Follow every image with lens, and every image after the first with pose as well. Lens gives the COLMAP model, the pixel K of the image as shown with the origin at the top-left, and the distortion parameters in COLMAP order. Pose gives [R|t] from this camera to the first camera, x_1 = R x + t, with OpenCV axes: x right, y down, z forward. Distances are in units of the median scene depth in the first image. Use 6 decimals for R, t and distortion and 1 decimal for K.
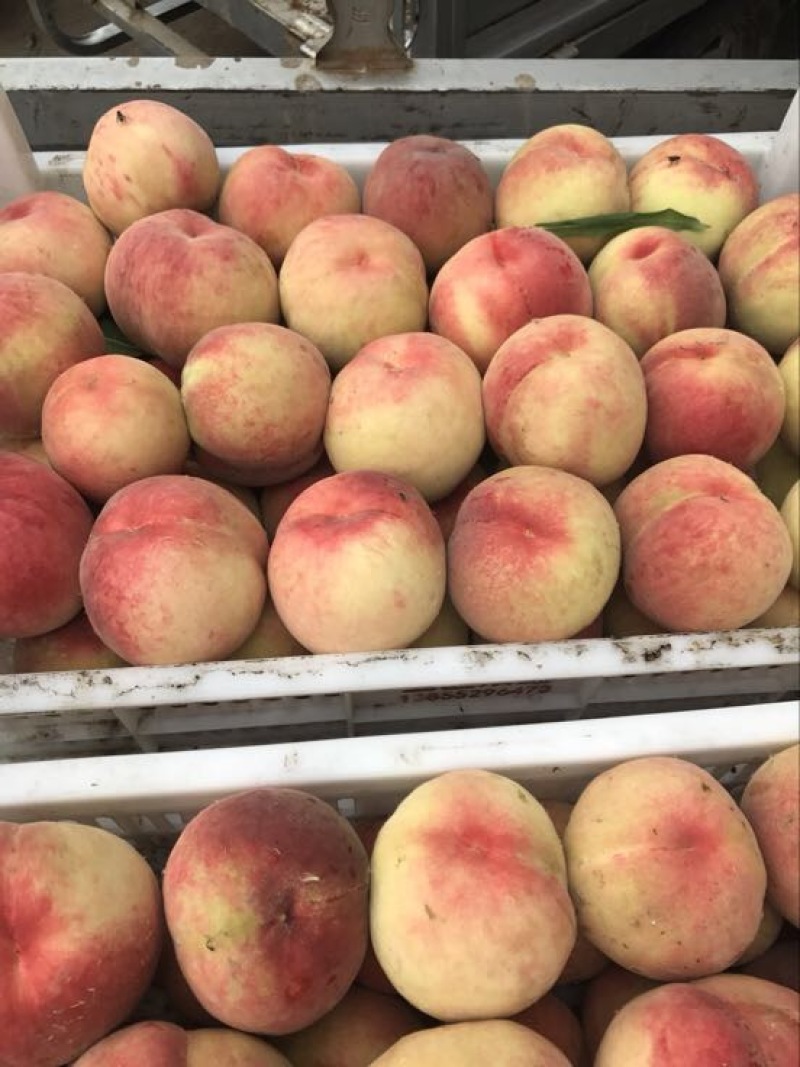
lens RADIAL K [[920.2, 0, 400.0], [0, 920.2, 533.5], [0, 0, 1]] dist [0.010856, -0.020424]
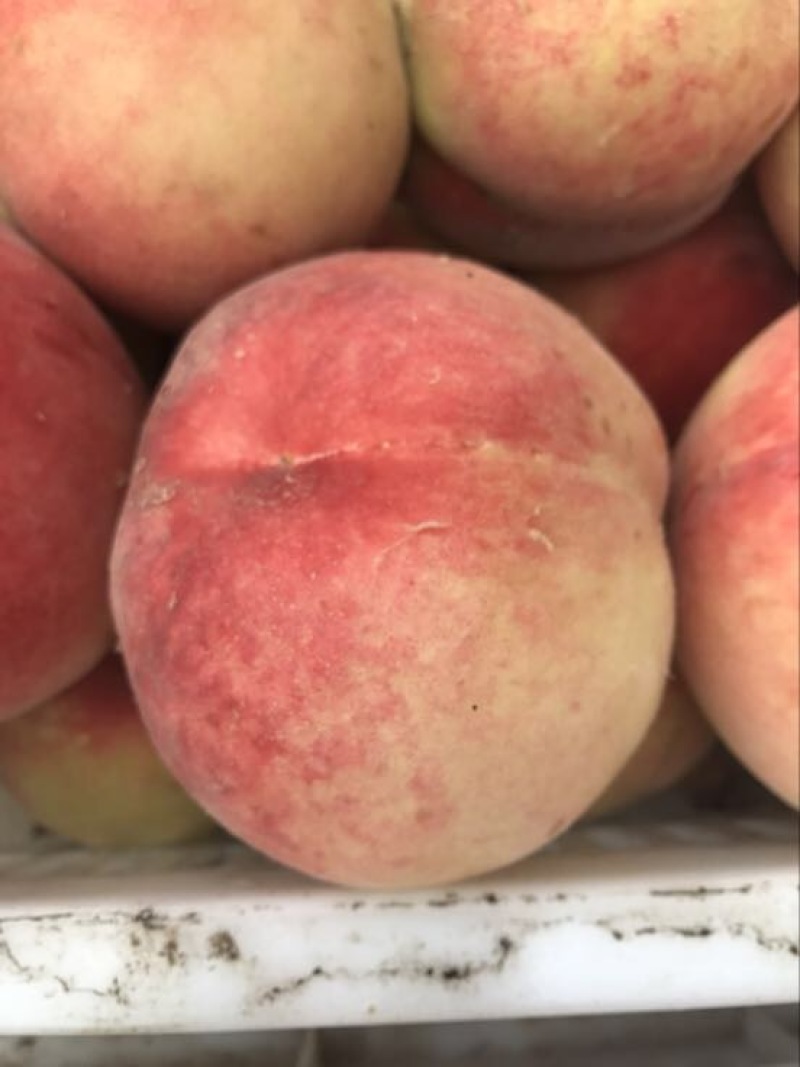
lens RADIAL K [[920.2, 0, 400.0], [0, 920.2, 533.5], [0, 0, 1]] dist [0.010856, -0.020424]
pose [[0.999069, 0.032275, -0.028618, -0.250672], [-0.022414, 0.955278, 0.294858, -0.069944], [0.036854, -0.293942, 0.955113, 0.735767]]
